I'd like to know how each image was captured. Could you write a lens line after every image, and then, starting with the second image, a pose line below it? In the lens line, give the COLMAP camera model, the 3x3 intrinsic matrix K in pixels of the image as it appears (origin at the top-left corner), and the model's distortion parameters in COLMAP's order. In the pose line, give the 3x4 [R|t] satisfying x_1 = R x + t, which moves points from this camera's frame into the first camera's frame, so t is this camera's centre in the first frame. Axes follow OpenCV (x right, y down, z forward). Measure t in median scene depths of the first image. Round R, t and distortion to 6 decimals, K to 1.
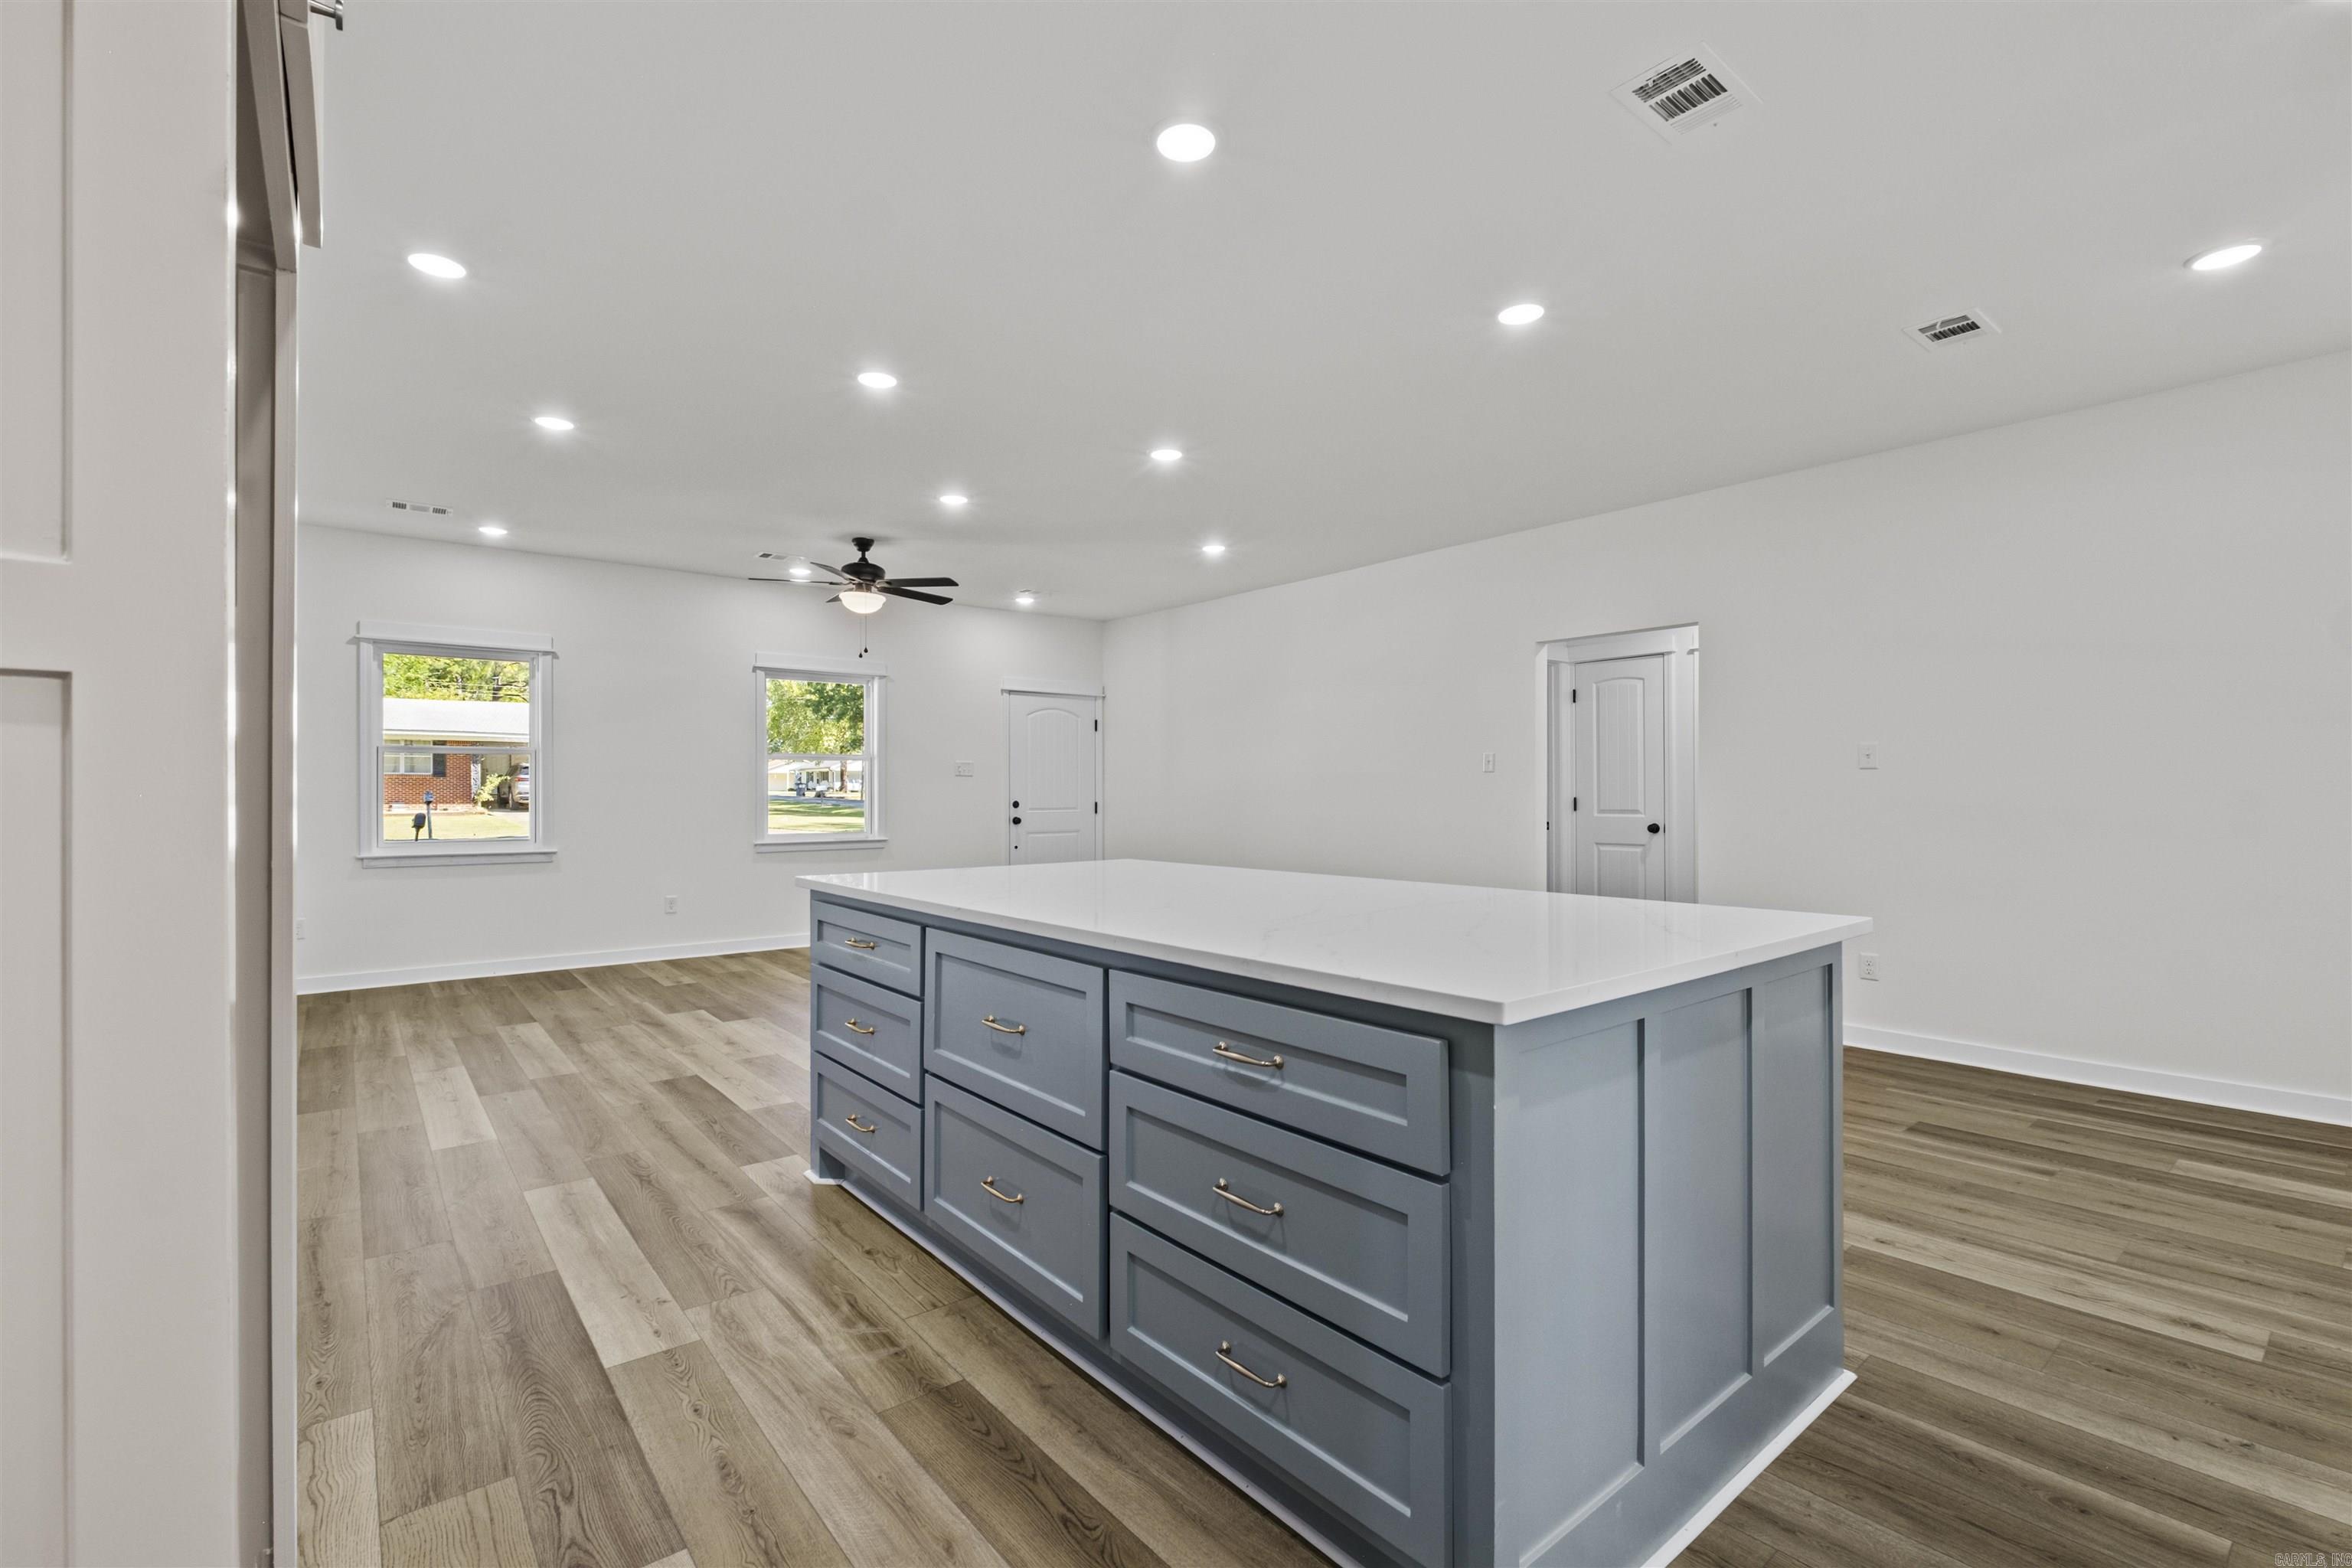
lens RADIAL K [[1036.2, 0, 1162.3], [0, 1036.2, 791.4], [0, 0, 1]] dist [-0.007123, 0.001107]
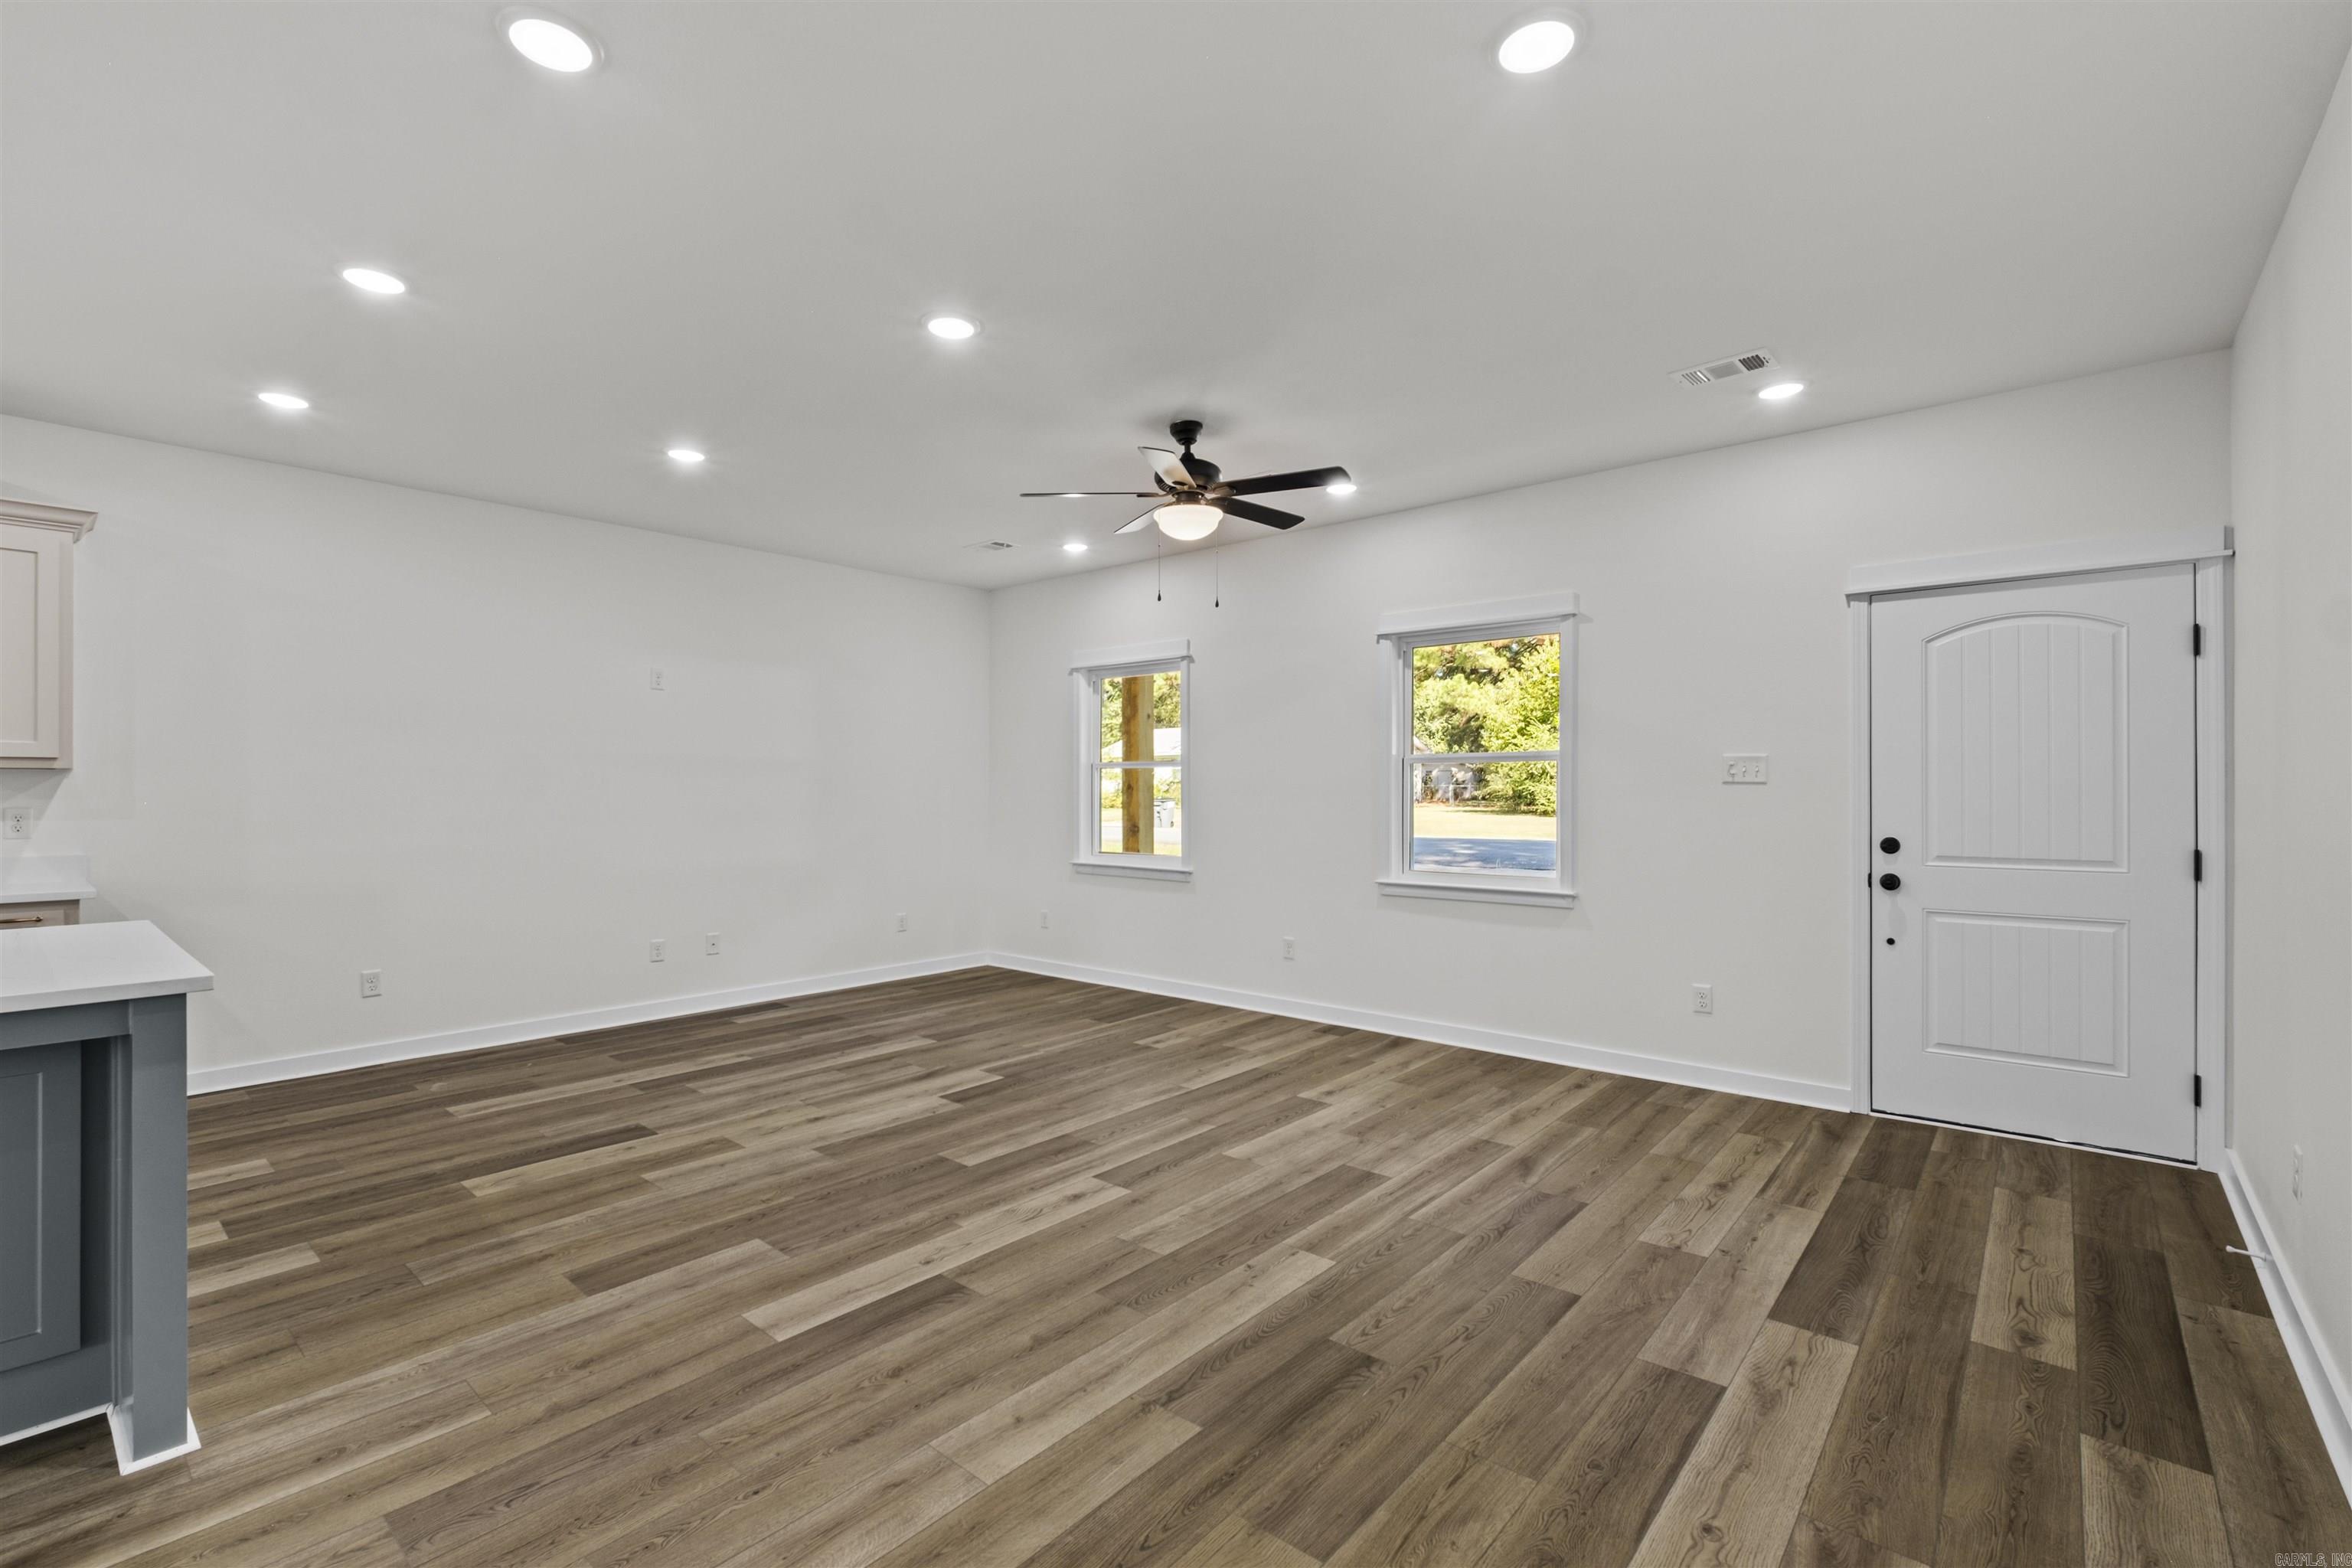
lens RADIAL K [[1036.2, 0, 1168.7], [0, 1036.2, 780.9], [0, 0, 1]] dist [-0.007123, 0.001107]
pose [[0.169548, -0.006916, -0.985498, 0.929120], [-0.001196, 0.999973, -0.007223, -0.044730], [0.985521, 0.002403, 0.169535, 2.362073]]
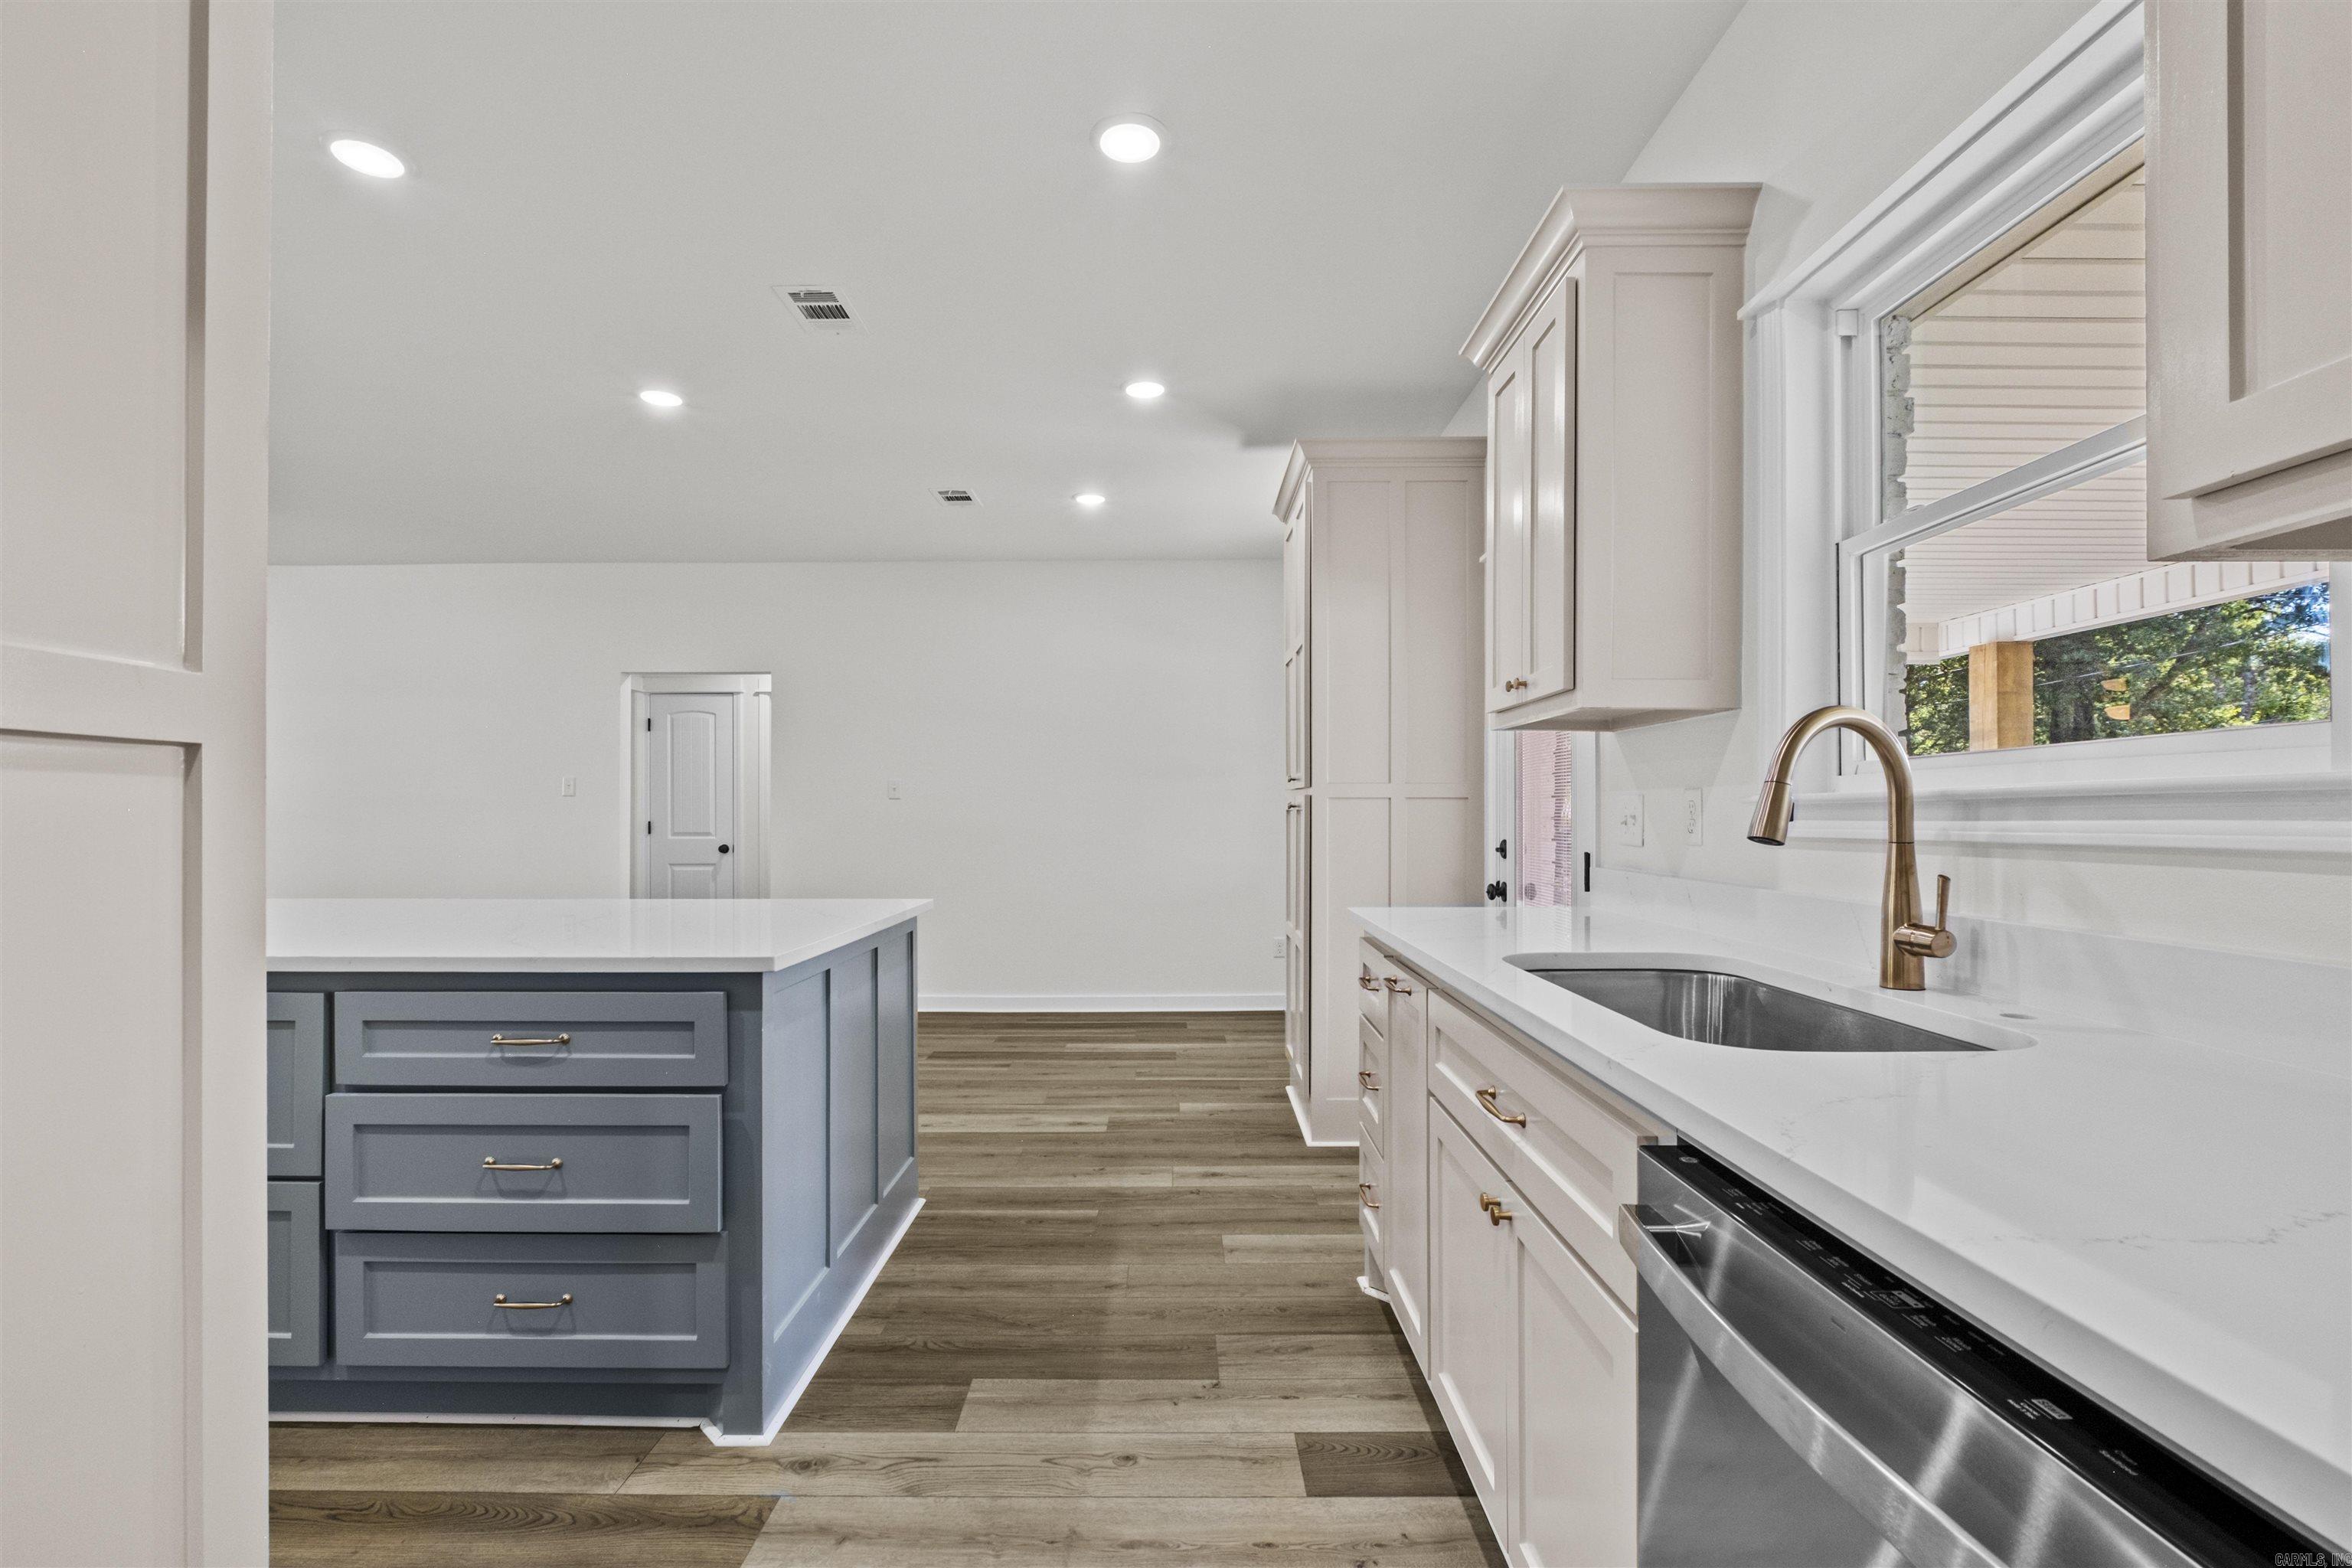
lens RADIAL K [[1036.2, 0, 1174.4], [0, 1036.2, 809.1], [0, 0, 1]] dist [-0.007123, 0.001107]
pose [[0.624507, 0.006490, 0.780992, -0.263672], [-0.002310, 0.999976, -0.006462, -0.002255], [-0.781016, 0.002231, 0.624507, -0.218030]]
